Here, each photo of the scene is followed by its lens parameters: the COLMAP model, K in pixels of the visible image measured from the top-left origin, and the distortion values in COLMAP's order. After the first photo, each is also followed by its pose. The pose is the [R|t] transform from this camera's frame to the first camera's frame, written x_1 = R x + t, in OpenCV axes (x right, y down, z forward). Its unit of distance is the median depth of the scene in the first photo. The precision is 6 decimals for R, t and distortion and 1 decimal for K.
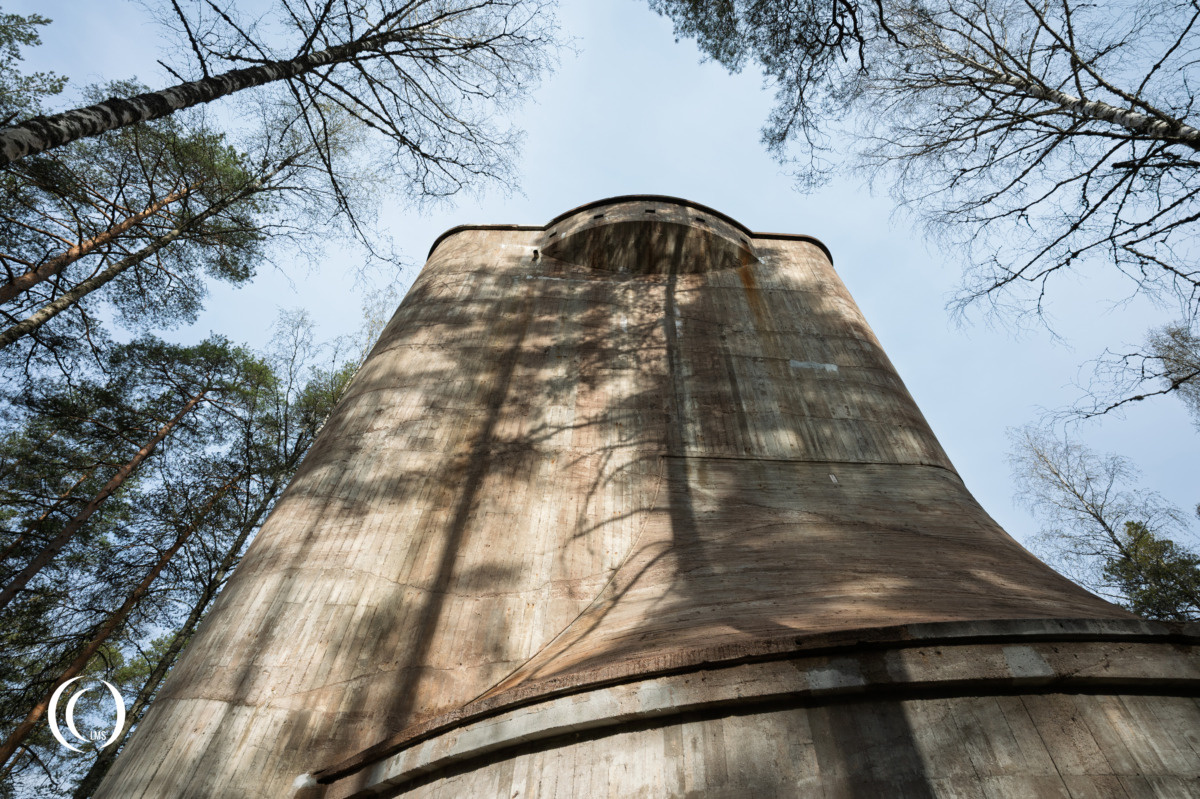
lens RADIAL K [[582.4, 0, 601.5], [0, 582.4, 369.0], [0, 0, 1]] dist [-0.001104, 0.000147]
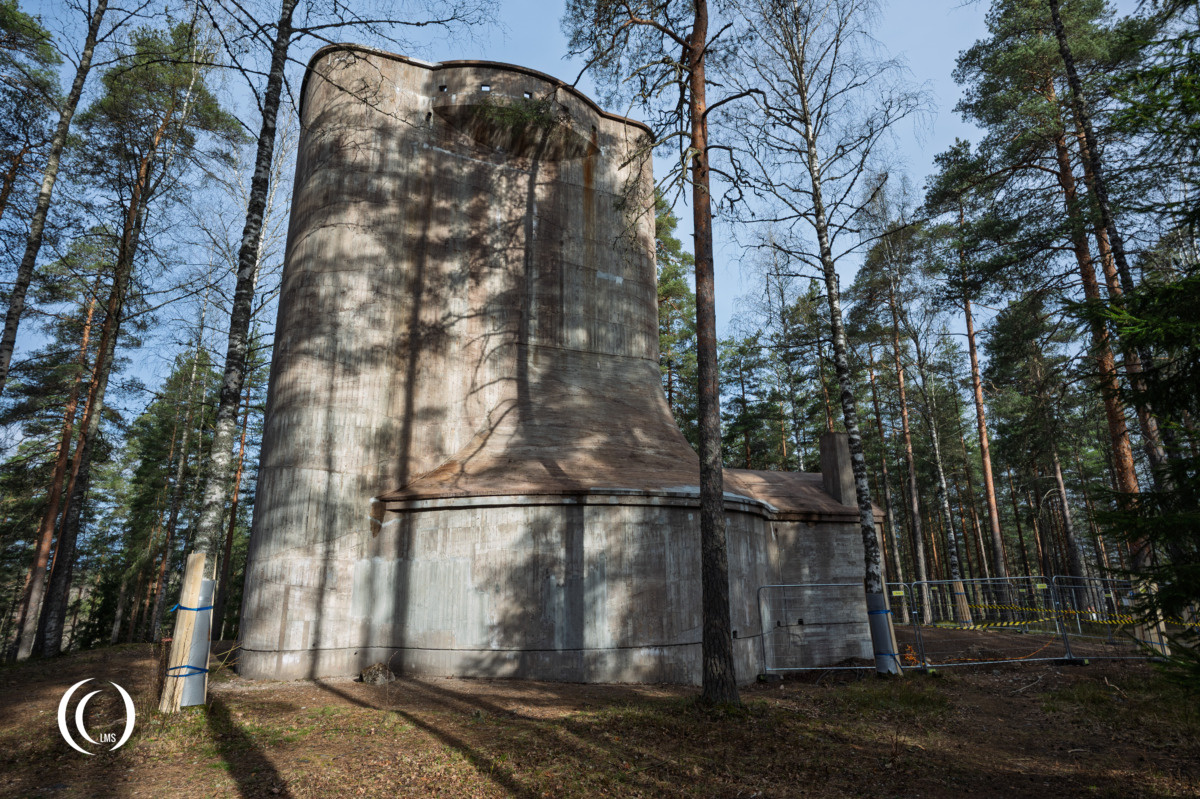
lens RADIAL K [[582.4, 0, 601.5], [0, 582.4, 369.0], [0, 0, 1]] dist [-0.001104, 0.000147]
pose [[0.927378, 0.077656, 0.365977, -0.285926], [-0.260741, 0.835669, 0.483395, -0.680332], [-0.268297, -0.543716, 0.795230, -0.537320]]
